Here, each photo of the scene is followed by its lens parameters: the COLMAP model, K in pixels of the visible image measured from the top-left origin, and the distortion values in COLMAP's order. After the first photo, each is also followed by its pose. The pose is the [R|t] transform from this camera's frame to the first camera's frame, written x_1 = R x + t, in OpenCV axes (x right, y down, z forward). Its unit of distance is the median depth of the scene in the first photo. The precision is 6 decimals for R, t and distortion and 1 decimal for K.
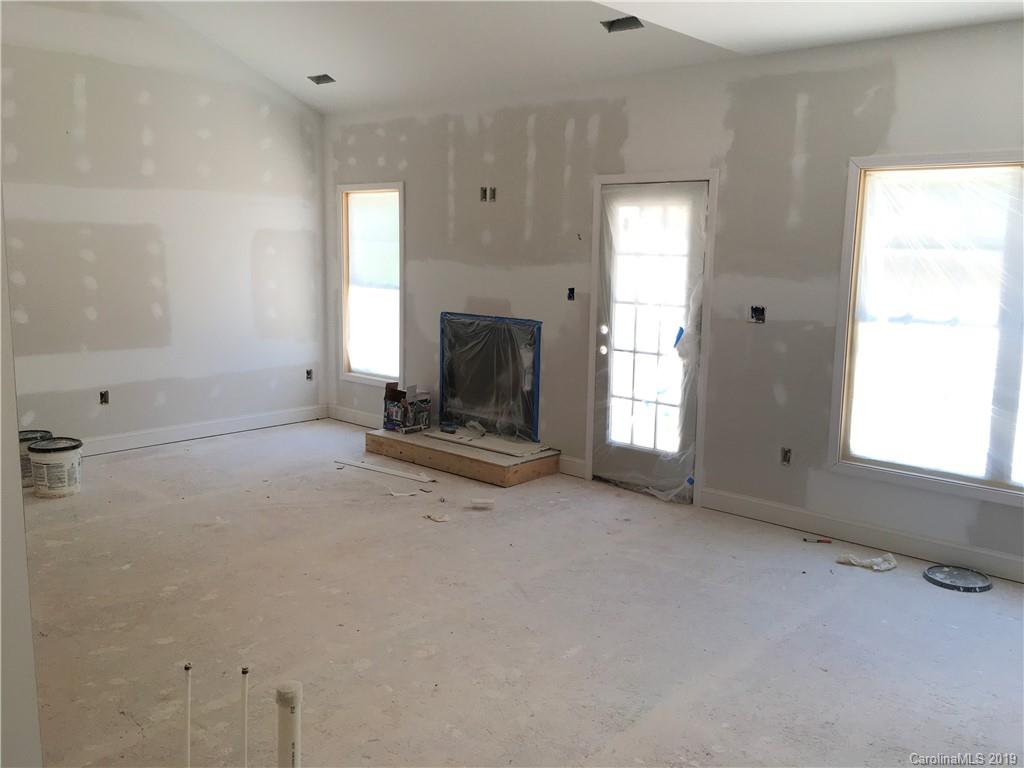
lens RADIAL K [[881.2, 0, 512.0], [0, 881.2, 384.0], [0, 0, 1]] dist [0.086329, -0.129649]
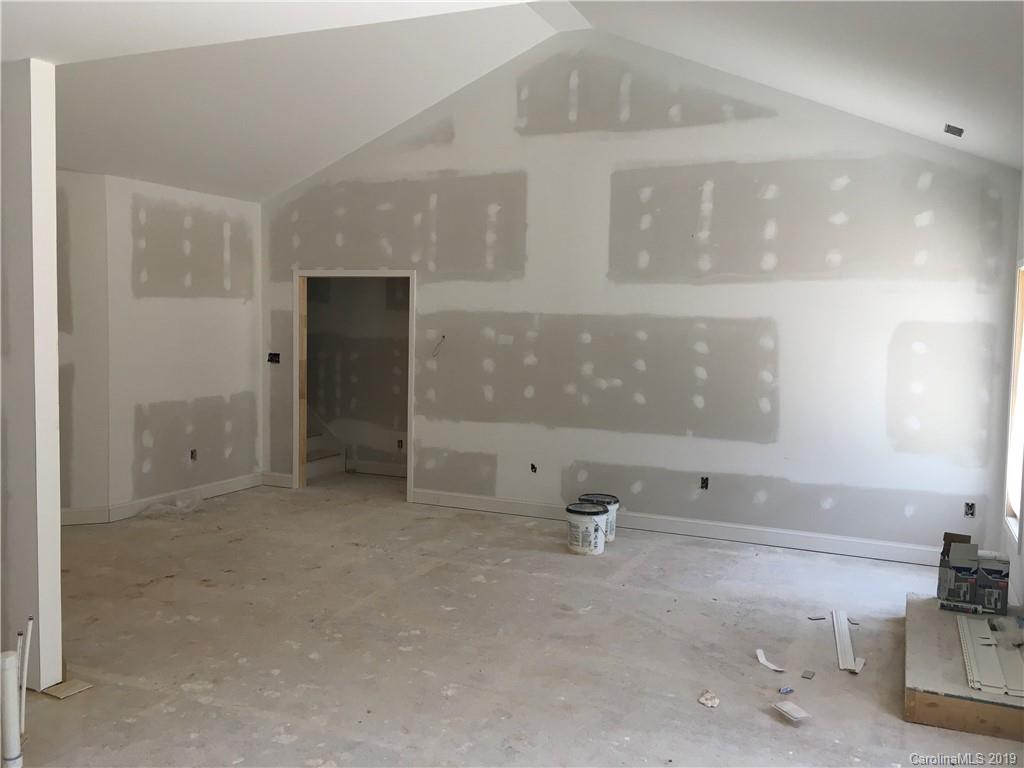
lens RADIAL K [[881.2, 0, 512.0], [0, 881.2, 384.0], [0, 0, 1]] dist [0.086329, -0.129649]
pose [[0.304331, 0.058300, -0.950781, 0.462941], [-0.164049, 0.986420, 0.007975, -0.072628], [0.938334, 0.153548, 0.309762, 0.469623]]
